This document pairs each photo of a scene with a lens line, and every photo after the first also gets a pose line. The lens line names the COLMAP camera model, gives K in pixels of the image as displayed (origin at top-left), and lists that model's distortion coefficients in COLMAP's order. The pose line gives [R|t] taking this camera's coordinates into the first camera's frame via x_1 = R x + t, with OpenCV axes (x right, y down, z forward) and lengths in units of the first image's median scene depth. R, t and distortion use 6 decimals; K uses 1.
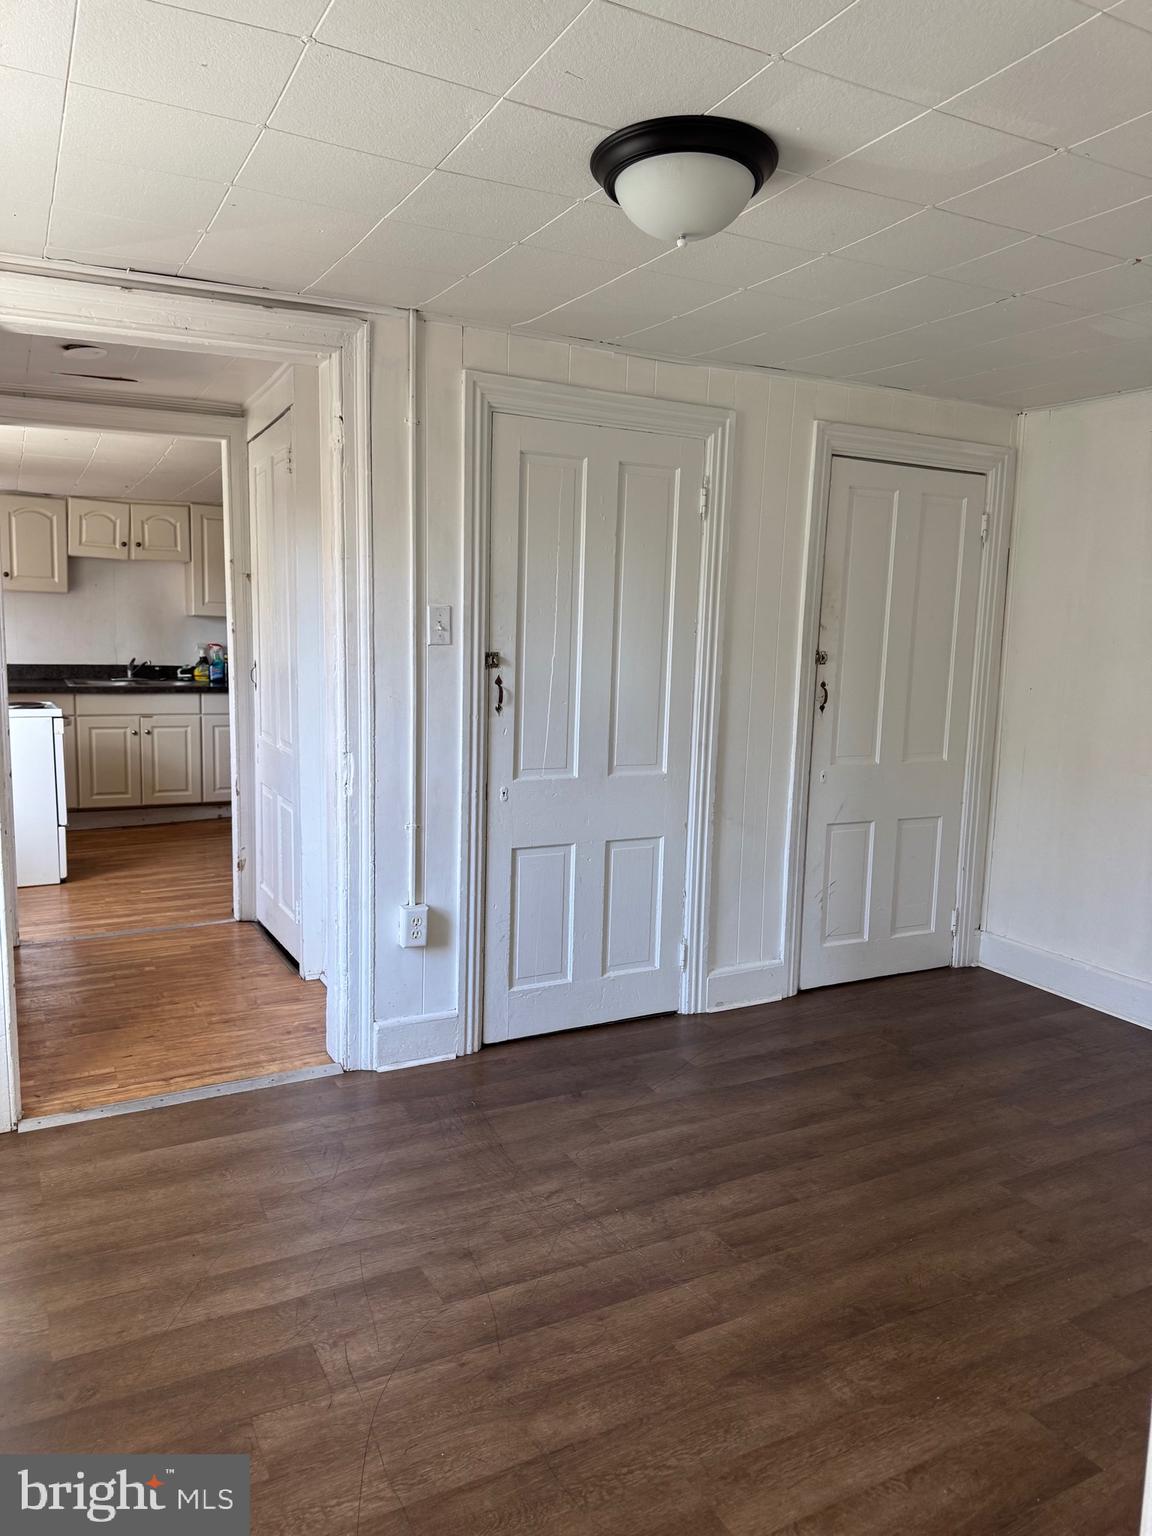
lens RADIAL K [[1072.7, 0, 577.1], [0, 1072.7, 763.6], [0, 0, 1]] dist [-0.001456, -0.002492]
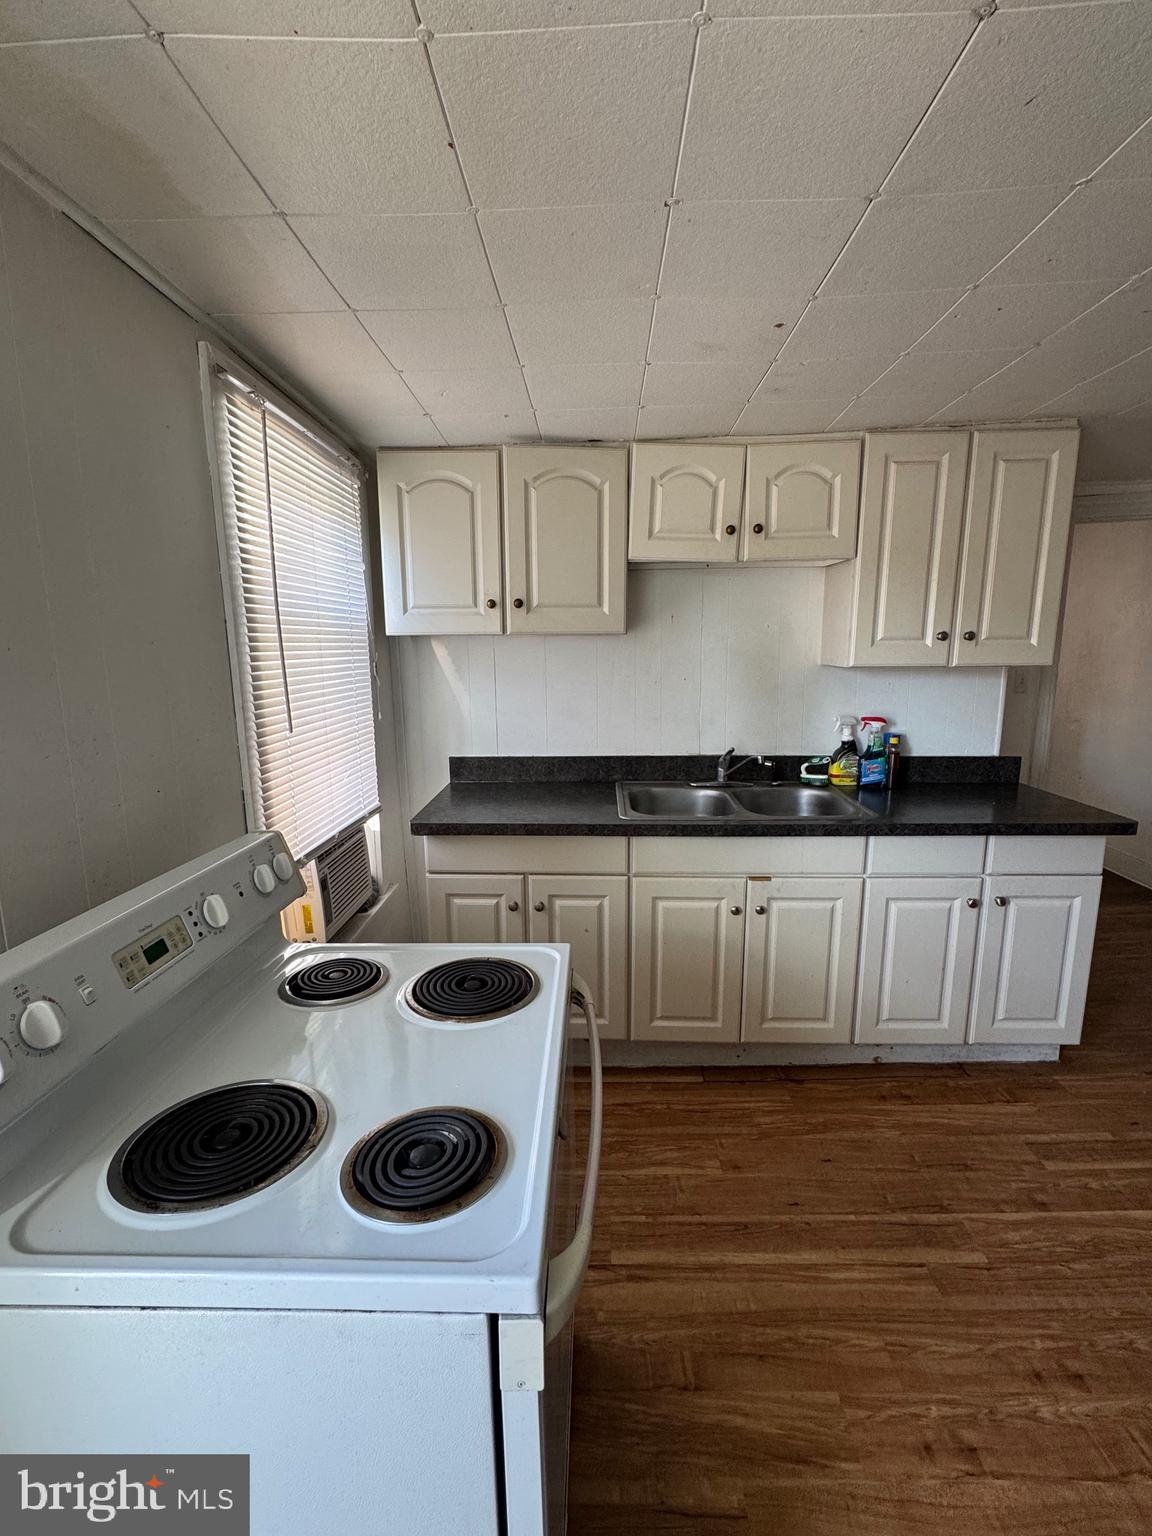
lens RADIAL K [[674.9, 0, 582.9], [0, 674.9, 768.8], [0, 0, 1]] dist [-0.002071, -0.000011]
pose [[0.865164, 0.057860, -0.498141, -0.319213], [-0.032649, 0.997713, 0.059182, -0.110233], [0.500426, -0.034939, 0.865074, 0.690236]]
